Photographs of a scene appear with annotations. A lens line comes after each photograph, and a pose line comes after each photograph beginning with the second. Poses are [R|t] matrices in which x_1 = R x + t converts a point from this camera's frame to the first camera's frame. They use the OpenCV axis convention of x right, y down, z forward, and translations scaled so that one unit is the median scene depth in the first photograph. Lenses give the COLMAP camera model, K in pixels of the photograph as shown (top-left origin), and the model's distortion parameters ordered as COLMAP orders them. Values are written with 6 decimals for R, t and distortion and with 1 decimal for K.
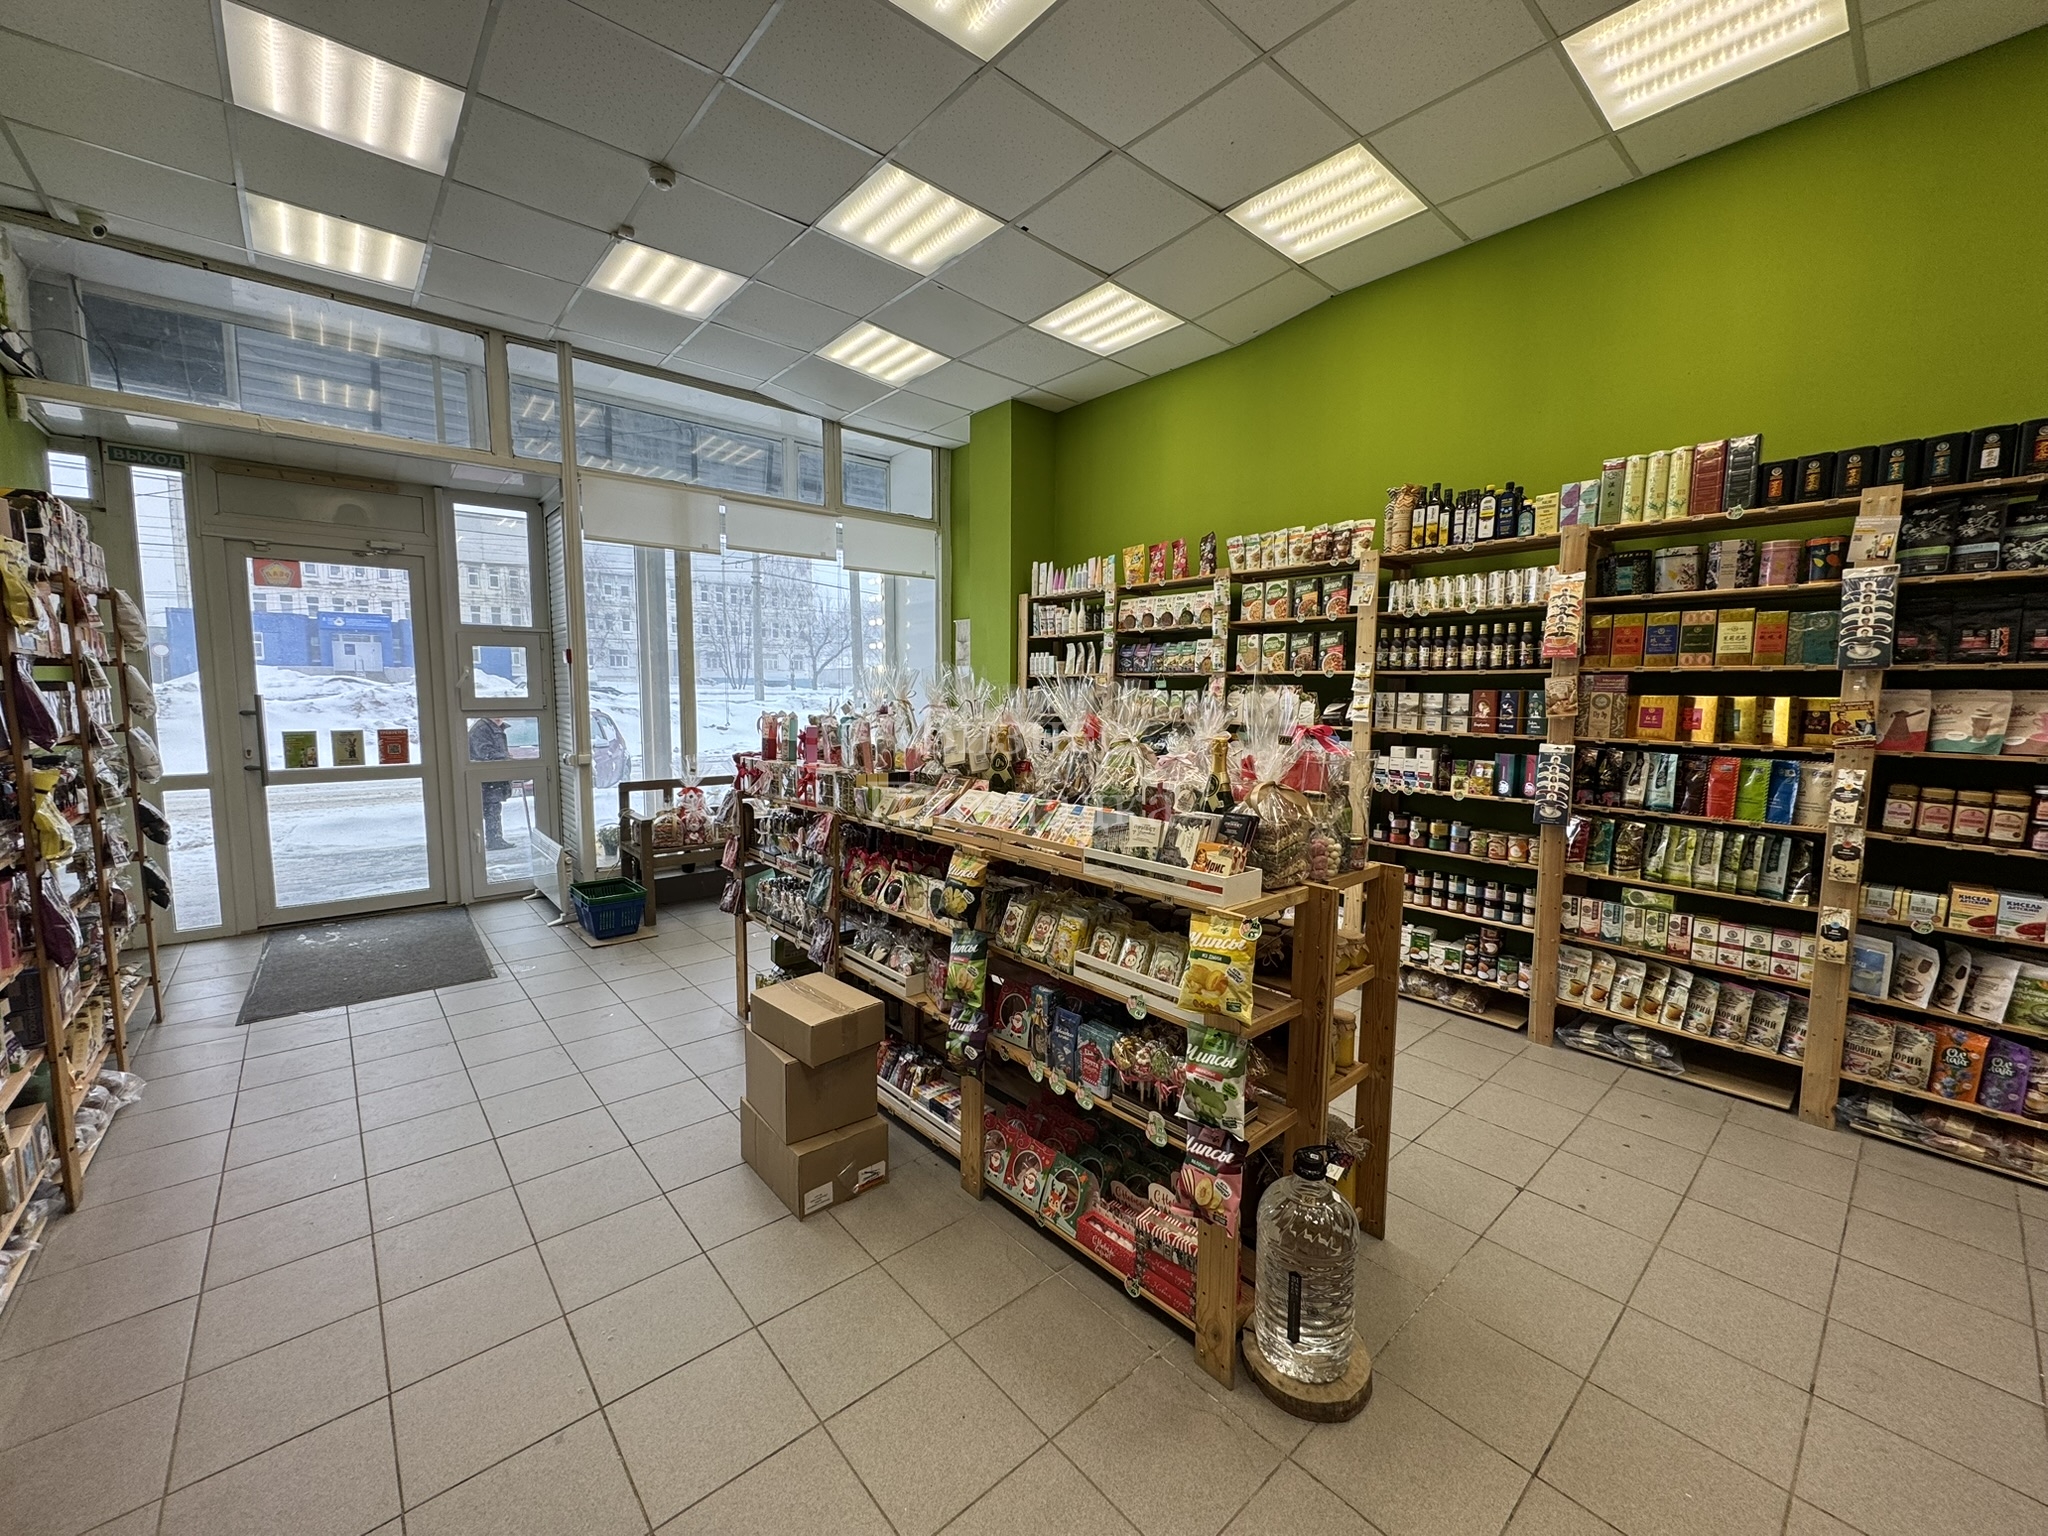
lens RADIAL K [[812.6, 0, 1024.0], [0, 812.6, 768.0], [0, 0, 1]] dist [-0.001148, -0.000039]
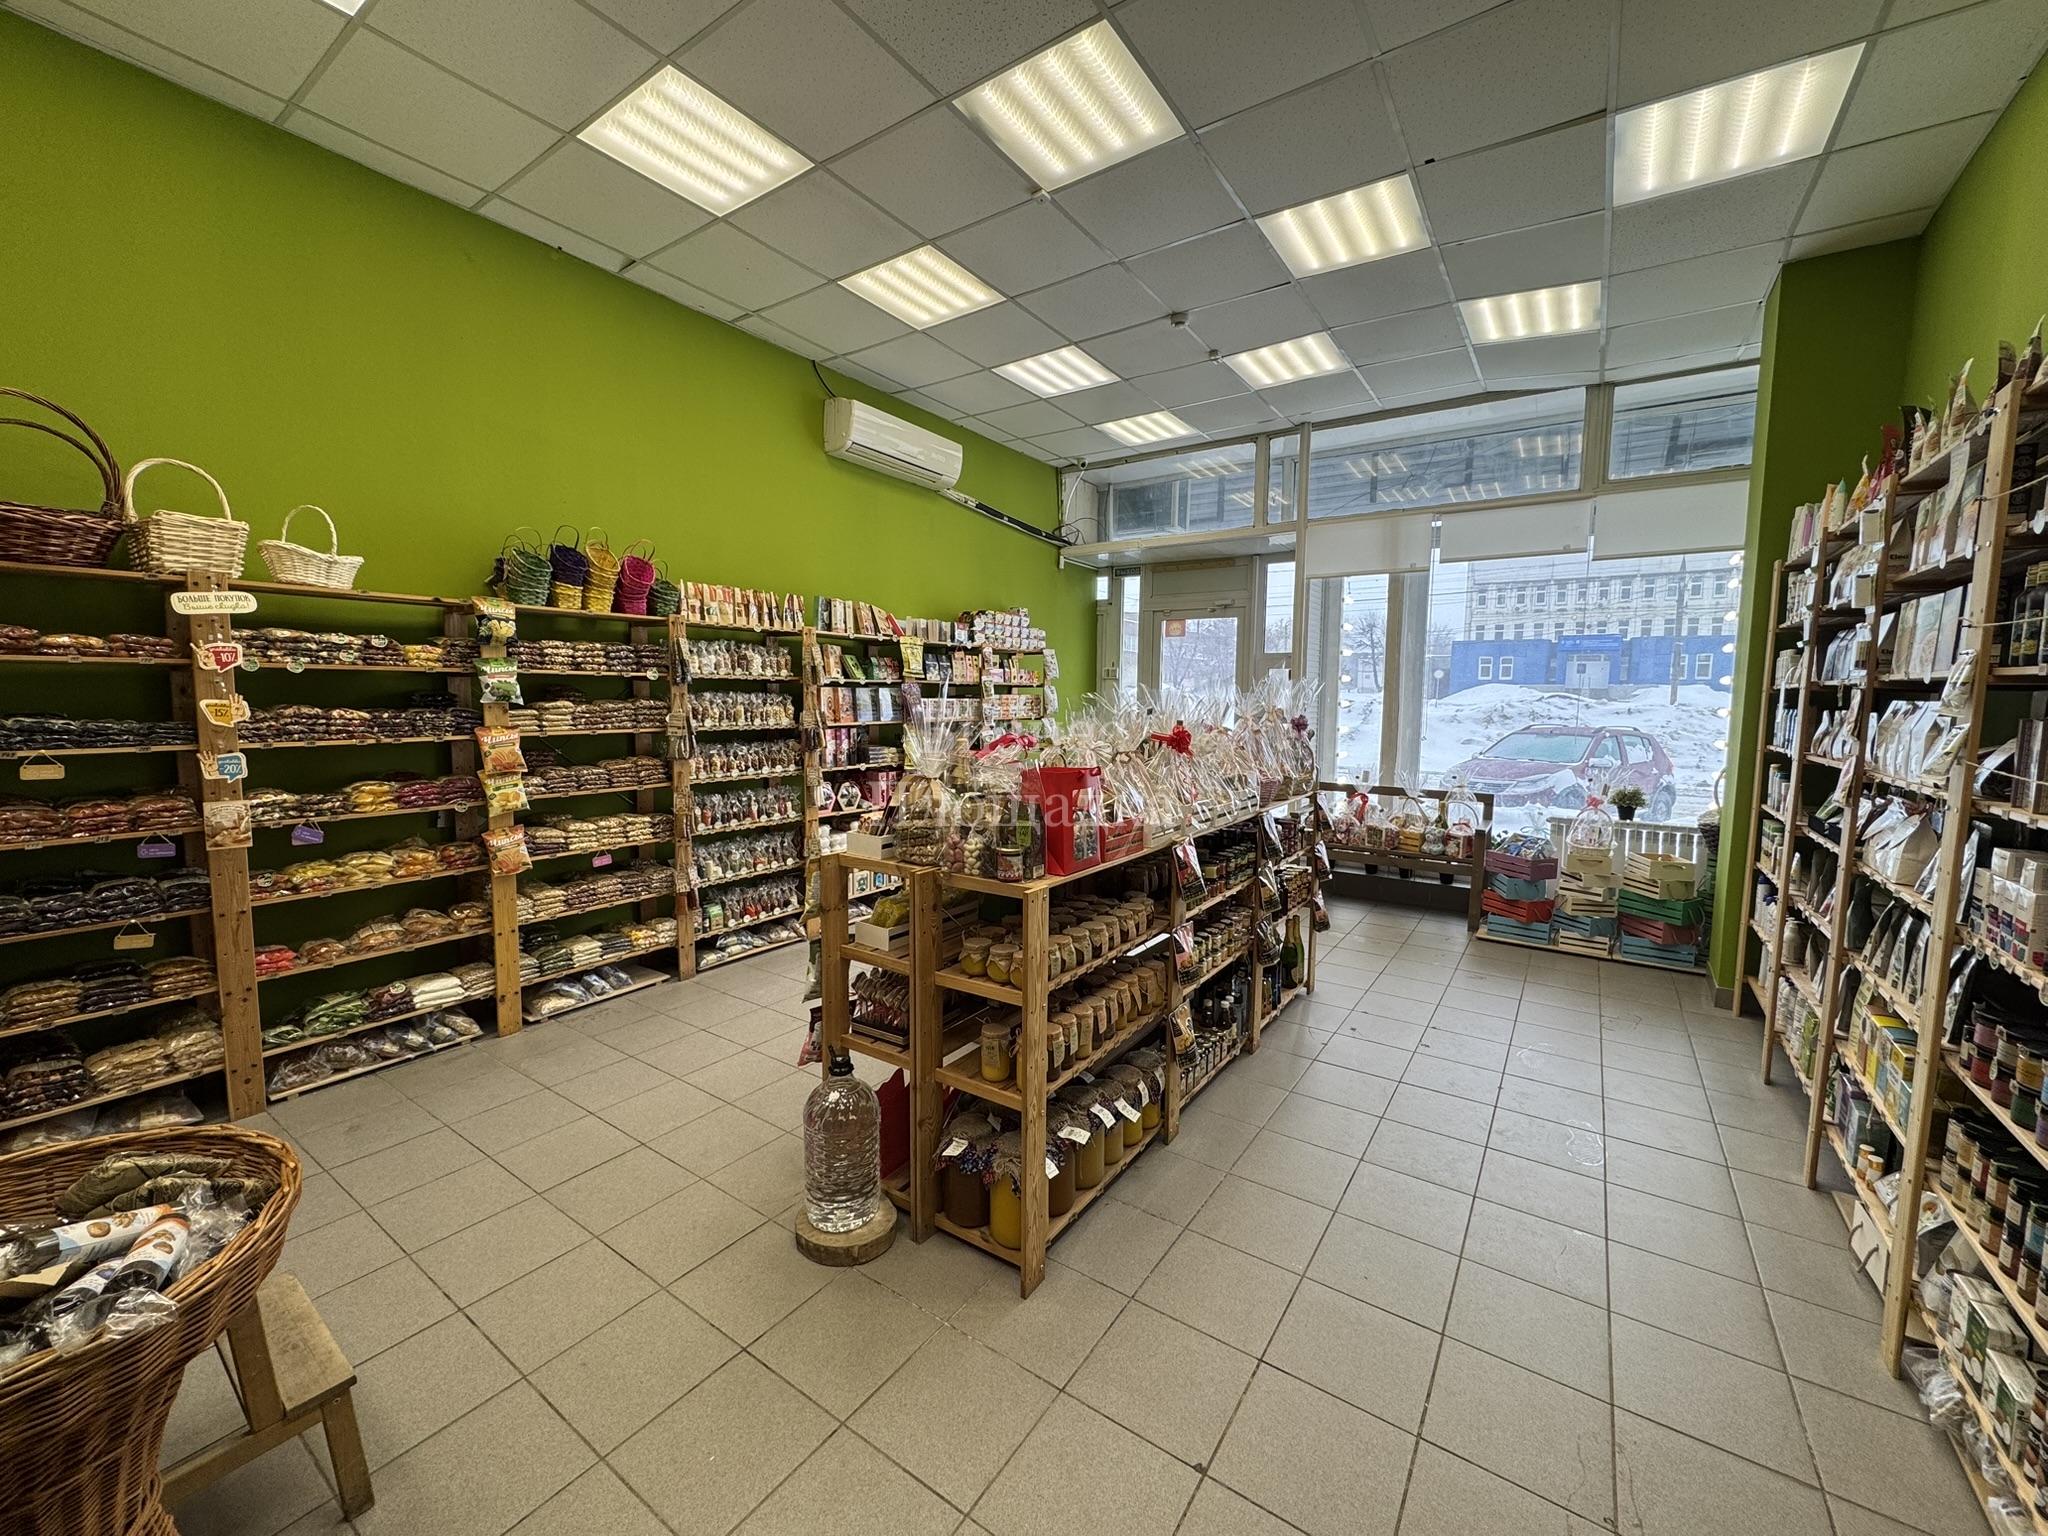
lens RADIAL K [[812.6, 0, 1024.0], [0, 812.6, 768.0], [0, 0, 1]] dist [-0.001148, -0.000039]
pose [[0.245323, 0.084895, -0.965717, 0.589819], [-0.105185, 0.992608, 0.060539, -0.030930], [0.963718, 0.086728, 0.252439, 0.327561]]
